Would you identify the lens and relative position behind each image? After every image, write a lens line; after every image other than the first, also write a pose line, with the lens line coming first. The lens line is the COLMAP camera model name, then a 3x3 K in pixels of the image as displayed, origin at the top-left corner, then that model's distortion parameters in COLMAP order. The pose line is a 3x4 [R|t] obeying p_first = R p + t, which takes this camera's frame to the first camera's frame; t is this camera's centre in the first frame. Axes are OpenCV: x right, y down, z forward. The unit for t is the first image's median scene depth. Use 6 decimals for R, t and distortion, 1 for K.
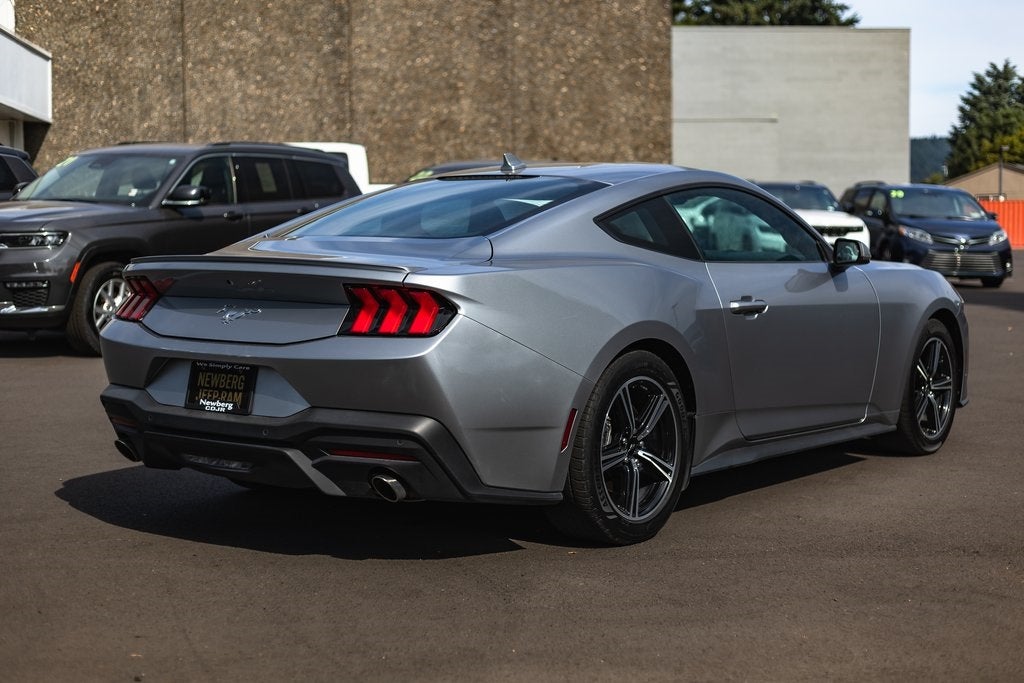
lens RADIAL K [[1482.1, 0, 514.7], [0, 1482.1, 313.9], [0, 0, 1]] dist [-0.008760, 0.012649]
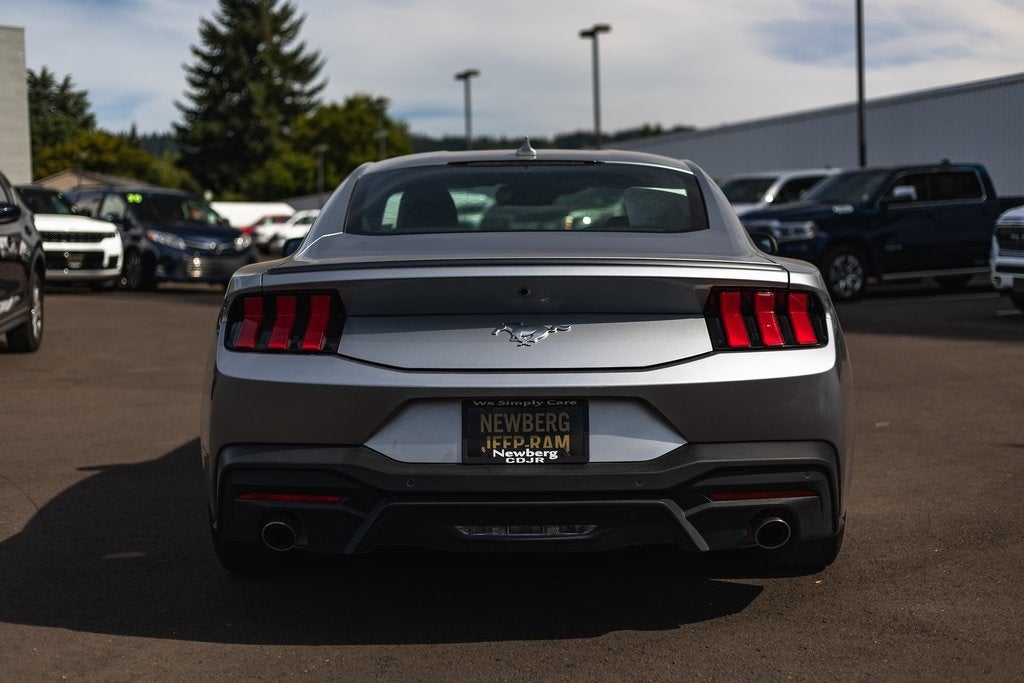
lens RADIAL K [[1482.1, 0, 514.7], [0, 1482.1, 313.9], [0, 0, 1]] dist [-0.008760, 0.012649]
pose [[0.790164, -0.037595, 0.611742, -0.663991], [0.041116, 0.999120, 0.008294, -0.016870], [-0.611515, 0.018598, 0.791014, 0.403073]]
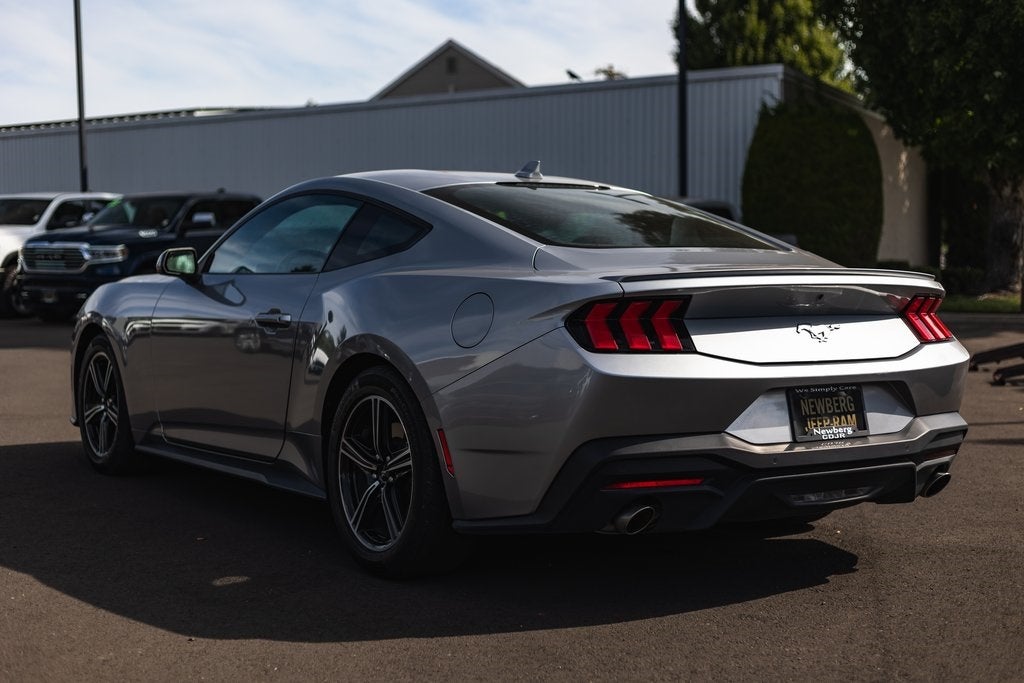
lens RADIAL K [[1482.1, 0, 514.7], [0, 1482.1, 313.9], [0, 0, 1]] dist [-0.008760, 0.012649]
pose [[0.308359, -0.030603, 0.950778, -1.124973], [0.046063, 0.998790, 0.017209, -0.035831], [-0.950154, 0.038489, 0.309396, 0.899040]]
